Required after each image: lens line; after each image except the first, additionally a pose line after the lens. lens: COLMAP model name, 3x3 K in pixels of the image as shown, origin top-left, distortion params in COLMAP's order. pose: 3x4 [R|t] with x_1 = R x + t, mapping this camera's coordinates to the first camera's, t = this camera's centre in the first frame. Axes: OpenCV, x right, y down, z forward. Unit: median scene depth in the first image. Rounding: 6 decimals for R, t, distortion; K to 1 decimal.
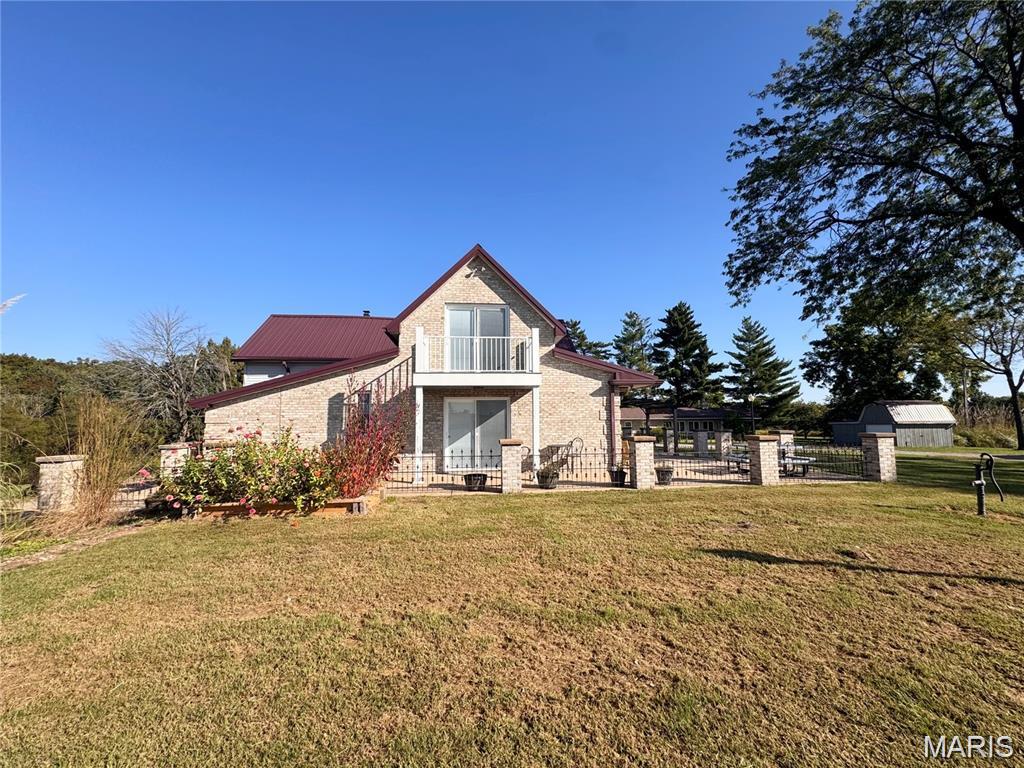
lens RADIAL K [[418.6, 0, 516.7], [0, 418.6, 387.6], [0, 0, 1]] dist [-0.000181, 0.000070]
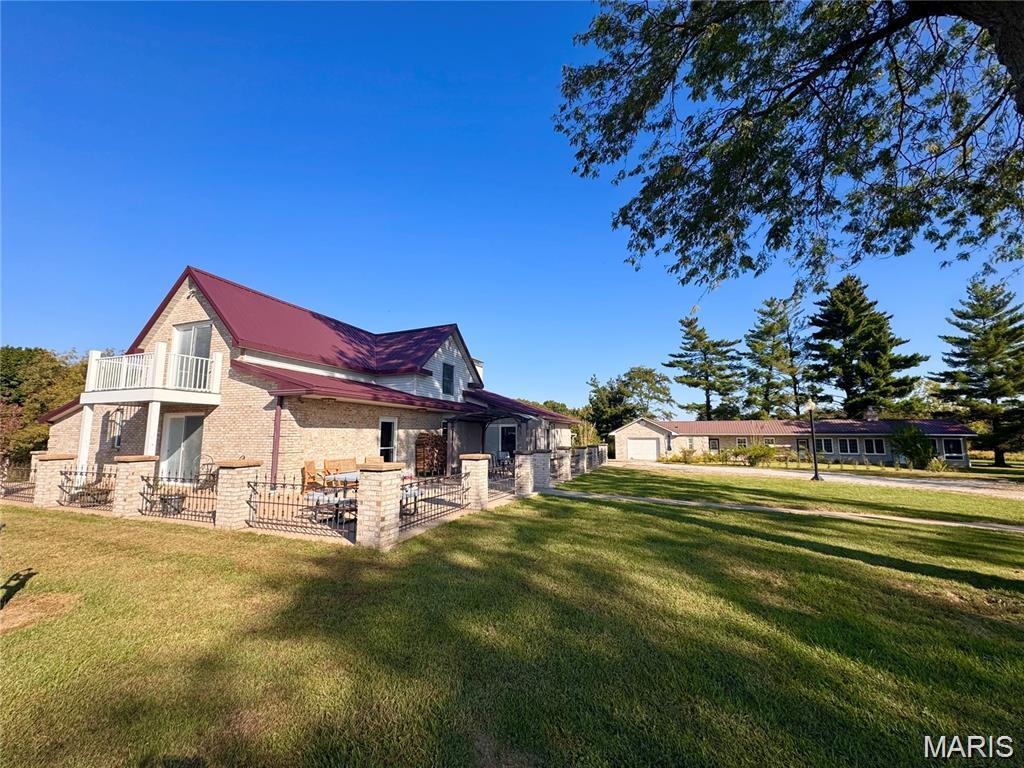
lens RADIAL K [[418.6, 0, 516.7], [0, 418.6, 387.6], [0, 0, 1]] dist [-0.000181, 0.000070]
pose [[0.888958, -0.043104, -0.455956, 0.222695], [0.028465, 0.998836, -0.038928, 0.004867], [0.457104, 0.021626, 0.889150, 0.092176]]
